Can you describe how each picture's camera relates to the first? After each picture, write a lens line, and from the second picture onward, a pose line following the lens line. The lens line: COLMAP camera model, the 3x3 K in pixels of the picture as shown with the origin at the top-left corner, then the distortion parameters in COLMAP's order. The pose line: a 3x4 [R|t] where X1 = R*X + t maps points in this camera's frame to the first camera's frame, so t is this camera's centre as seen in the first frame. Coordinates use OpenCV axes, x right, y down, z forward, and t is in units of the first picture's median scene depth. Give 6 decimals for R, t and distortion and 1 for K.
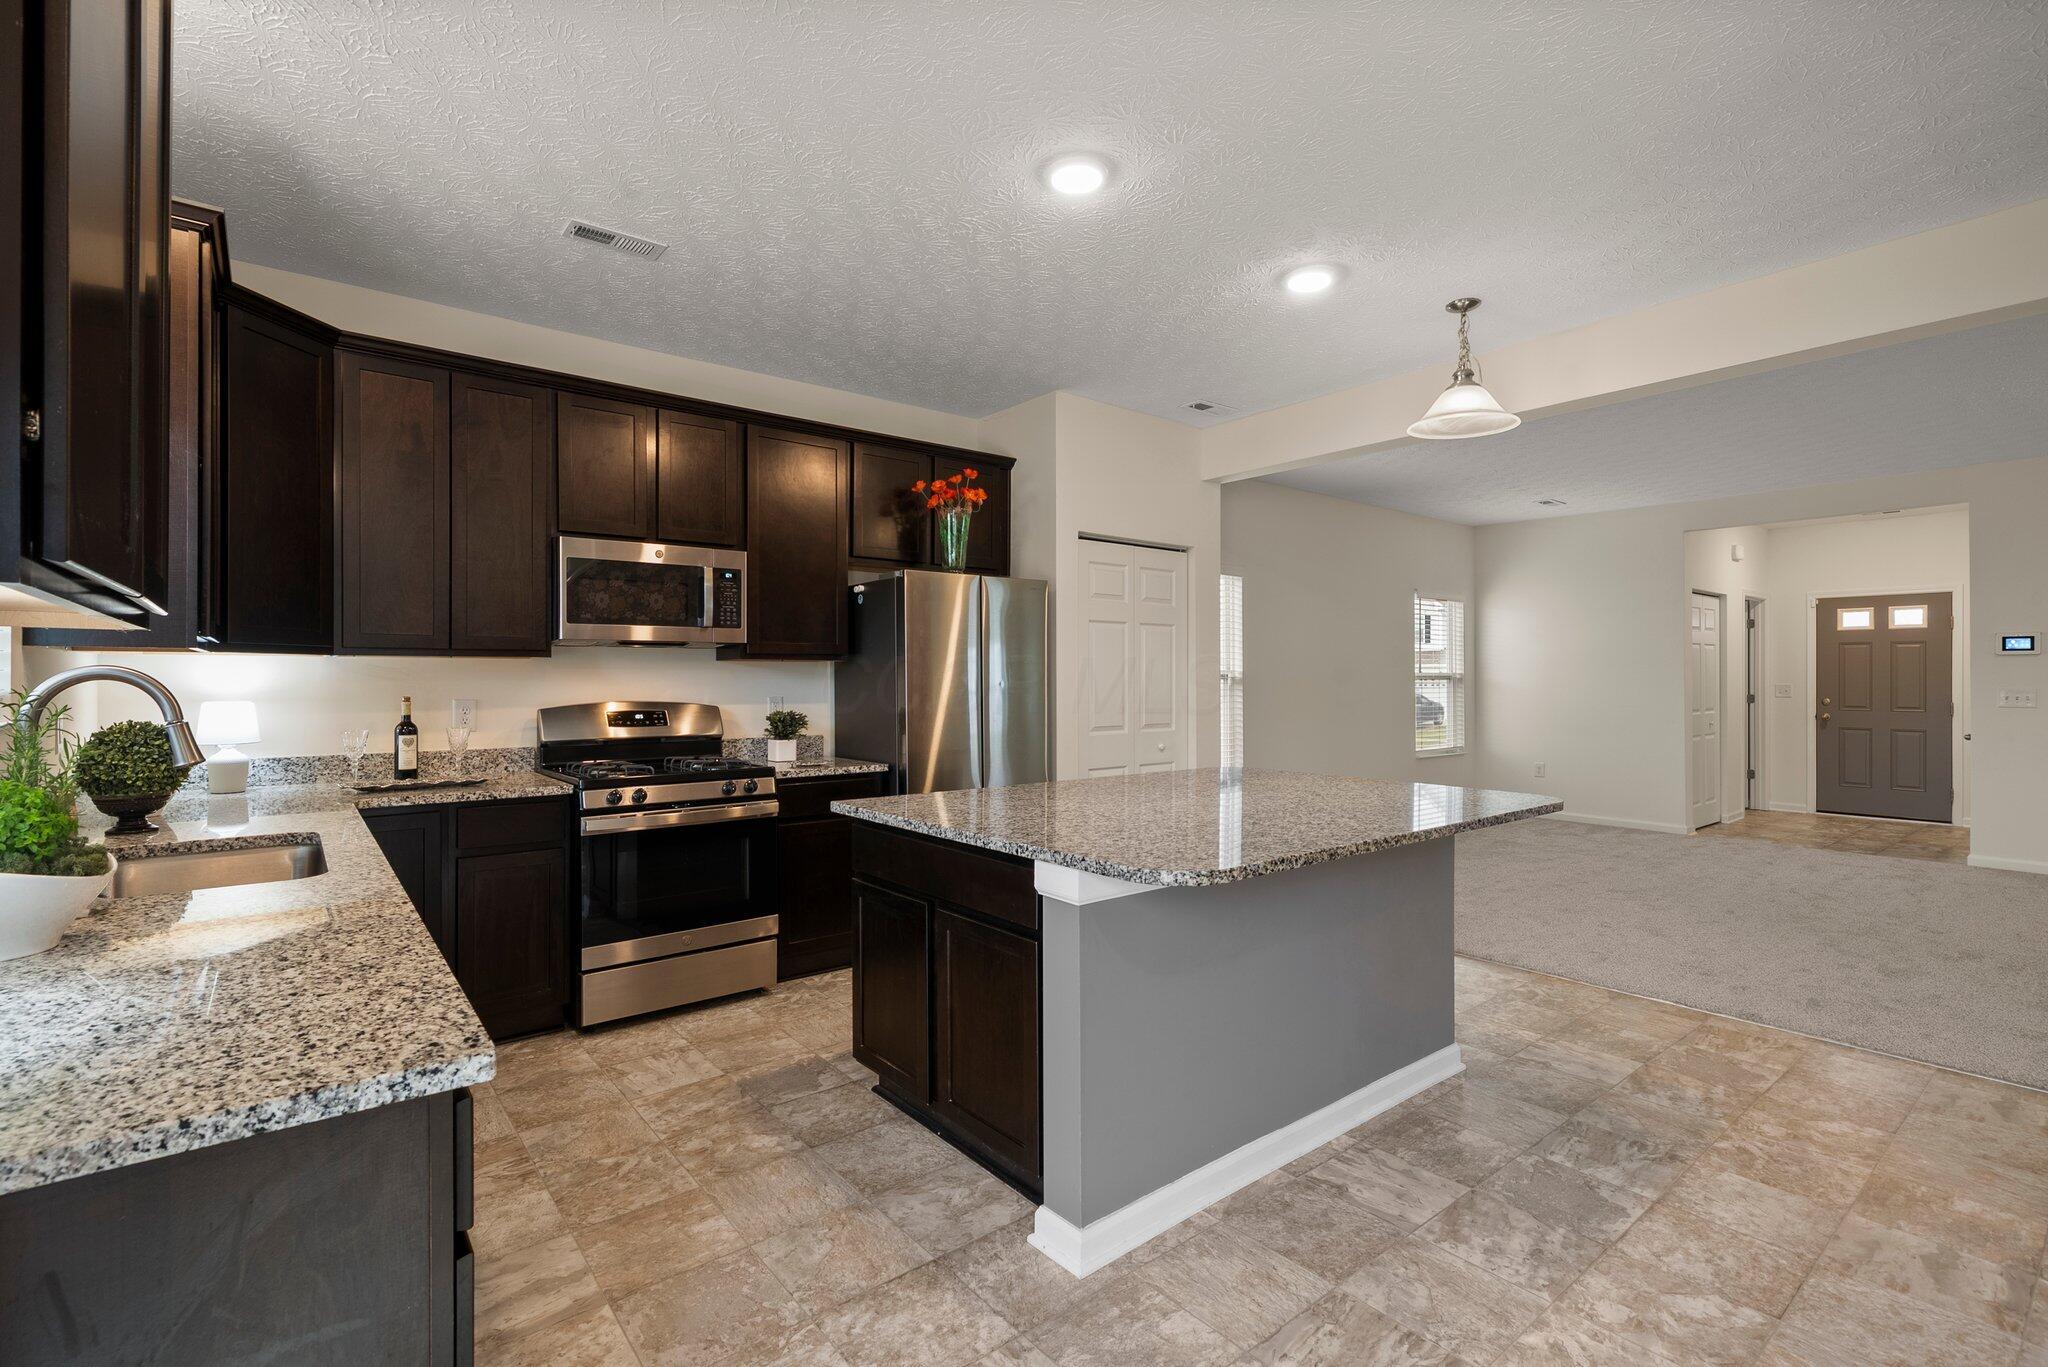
lens RADIAL K [[916.5, 0, 1023.6], [0, 916.5, 679.3], [0, 0, 1]] dist [-0.000308, -0.000024]
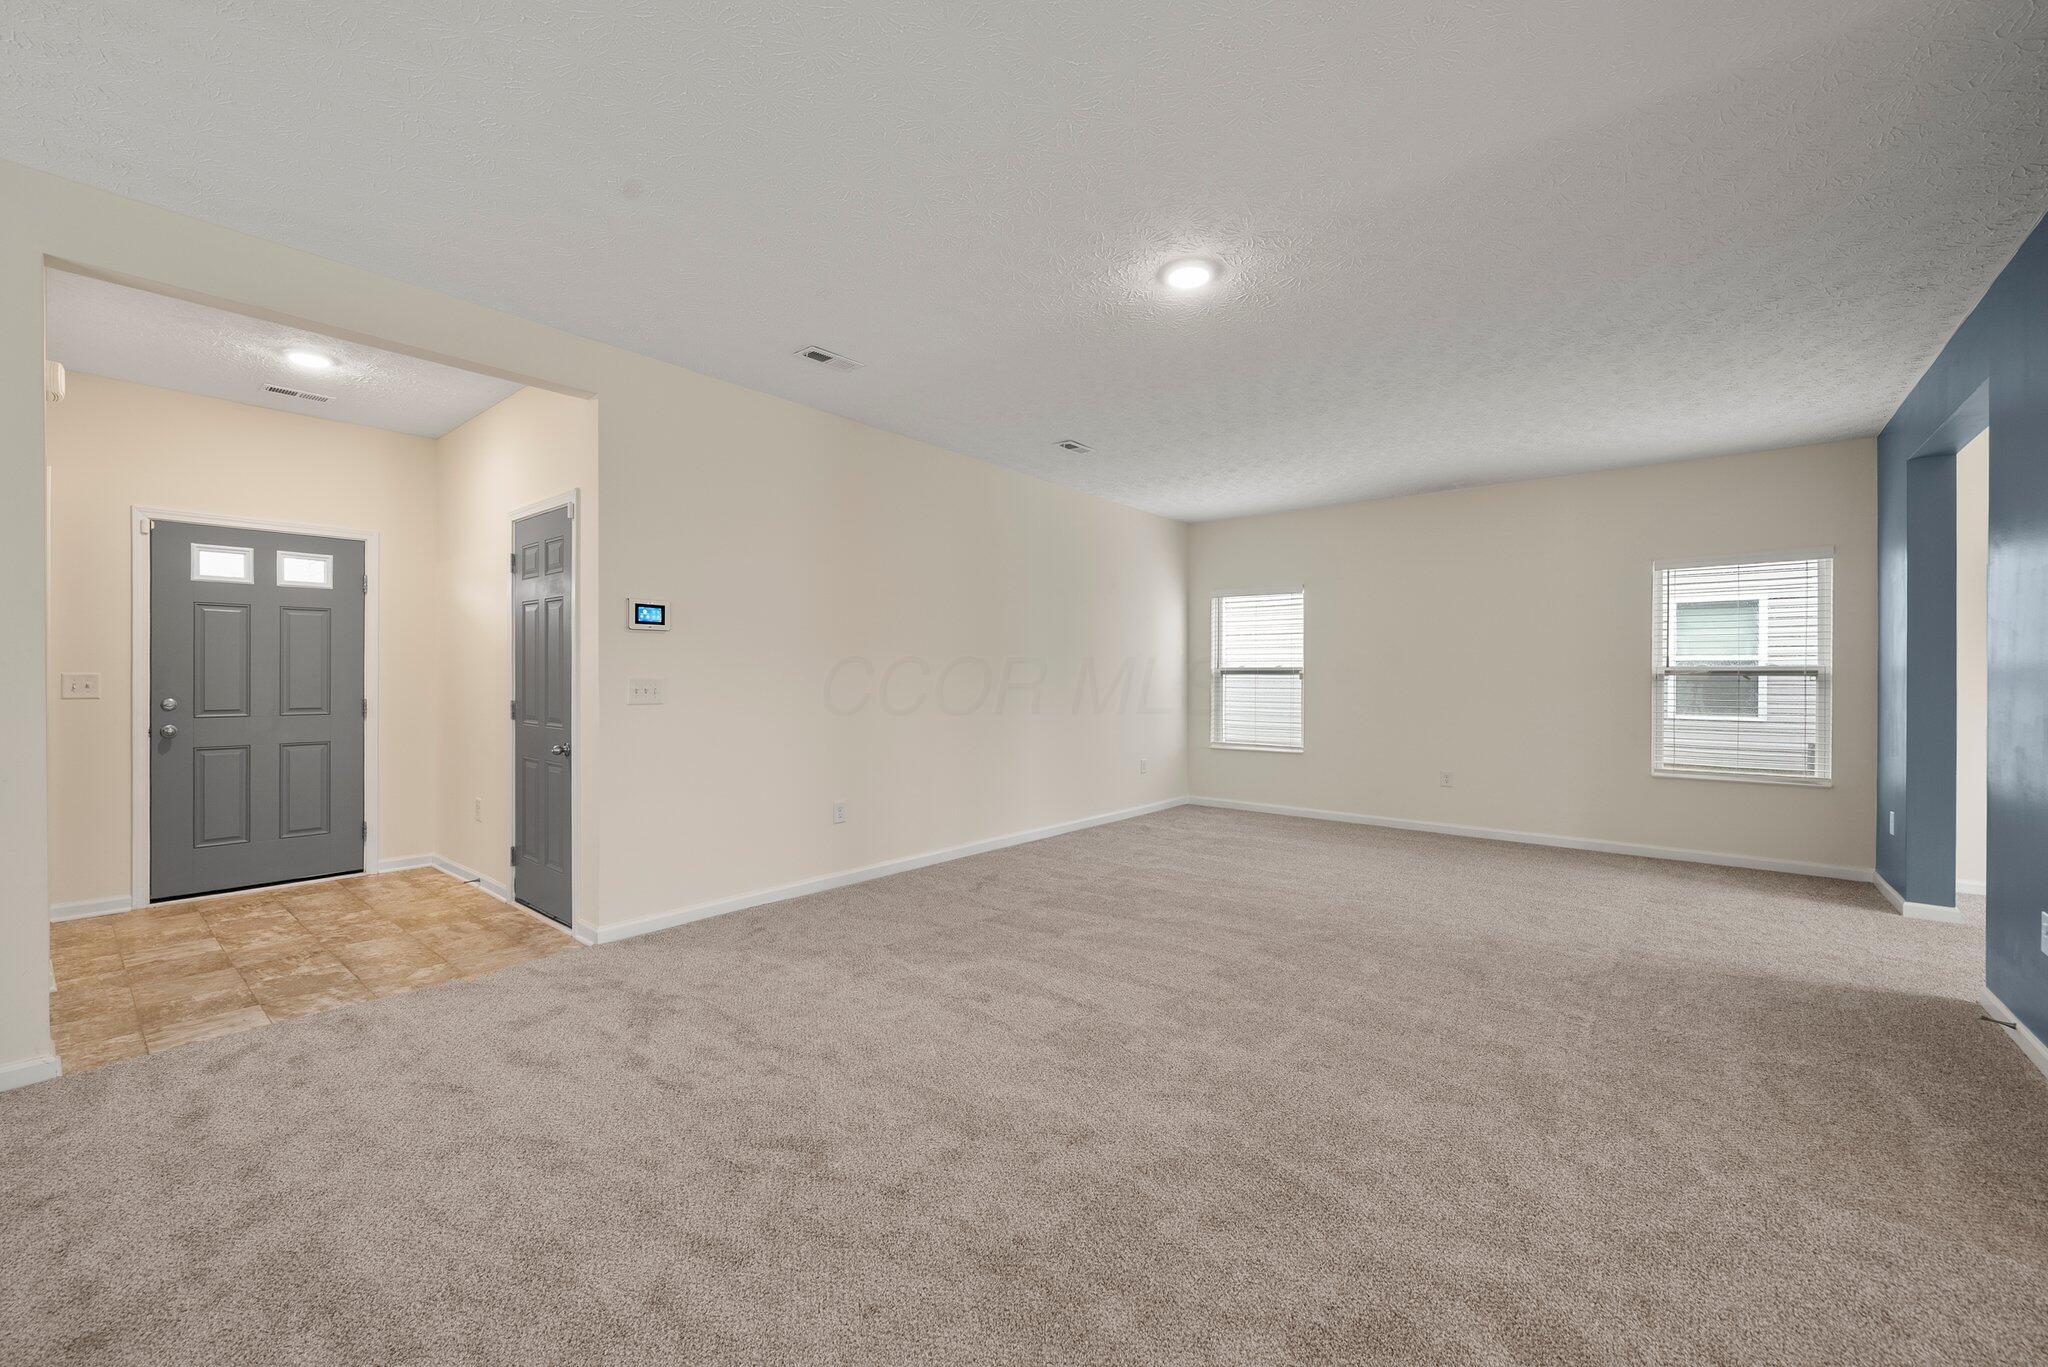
lens RADIAL K [[811.6, 0, 1023.2], [0, 811.6, 677.5], [0, 0, 1]] dist [-0.000411, -0.000093]
pose [[-0.197116, -0.006484, 0.980359, 0.293695], [-0.001741, 0.999979, 0.006264, 0.004284], [-0.980379, -0.000472, -0.197123, 0.609007]]
